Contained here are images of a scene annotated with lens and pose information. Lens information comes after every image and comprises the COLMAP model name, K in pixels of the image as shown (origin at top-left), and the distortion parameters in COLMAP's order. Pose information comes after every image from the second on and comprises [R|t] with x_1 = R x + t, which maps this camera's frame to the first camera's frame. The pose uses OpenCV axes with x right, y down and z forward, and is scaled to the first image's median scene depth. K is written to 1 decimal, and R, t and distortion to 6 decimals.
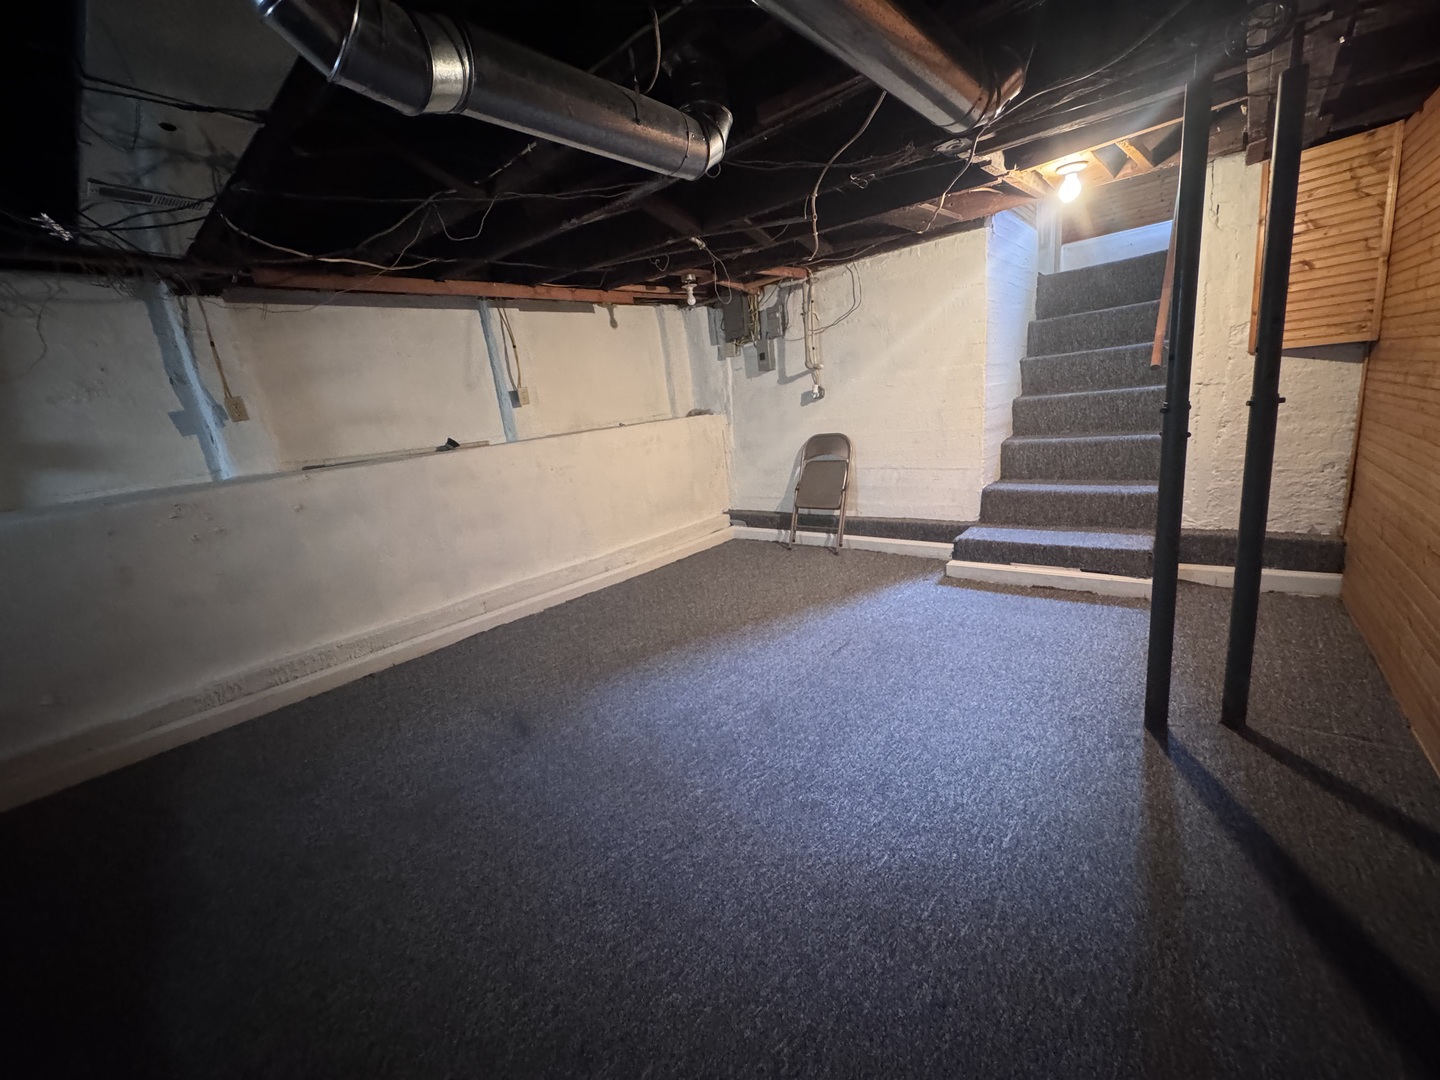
lens RADIAL K [[571.3, 0, 721.6], [0, 571.3, 536.6], [0, 0, 1]] dist [-0.013398, 0.000084]
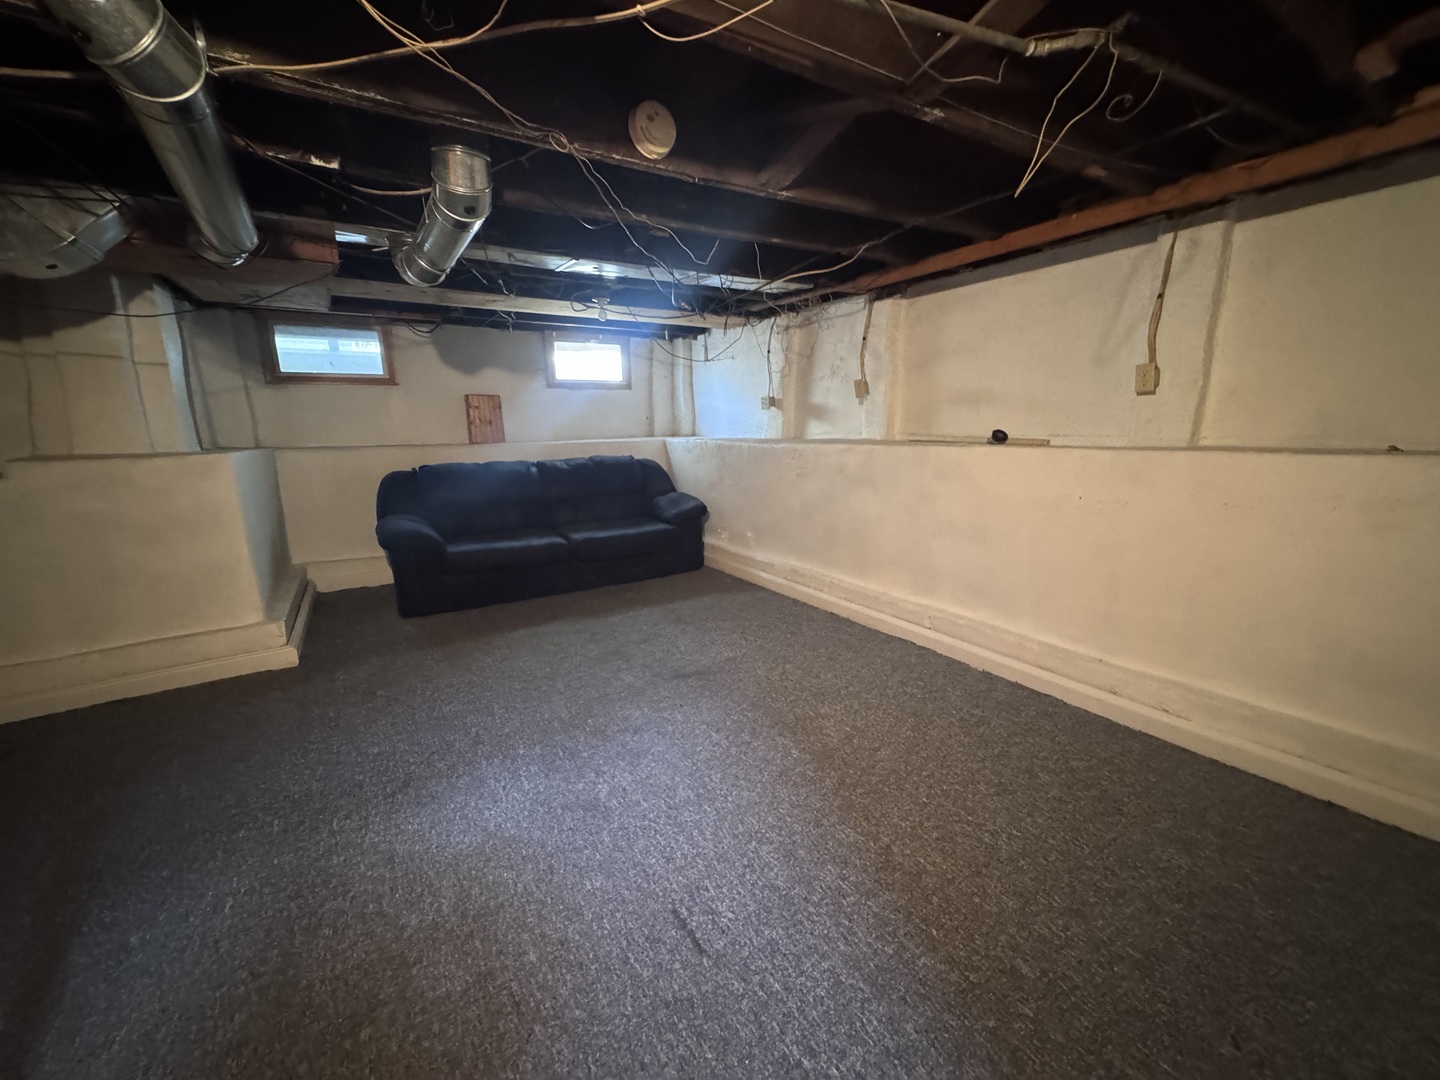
lens RADIAL K [[571.3, 0, 723.0], [0, 571.3, 543.2], [0, 0, 1]] dist [-0.013398, 0.000084]
pose [[-0.238617, 0.299631, -0.923733, 0.477854], [-0.200904, 0.915401, 0.348825, -0.251867], [0.950105, 0.268818, -0.158233, 0.870039]]
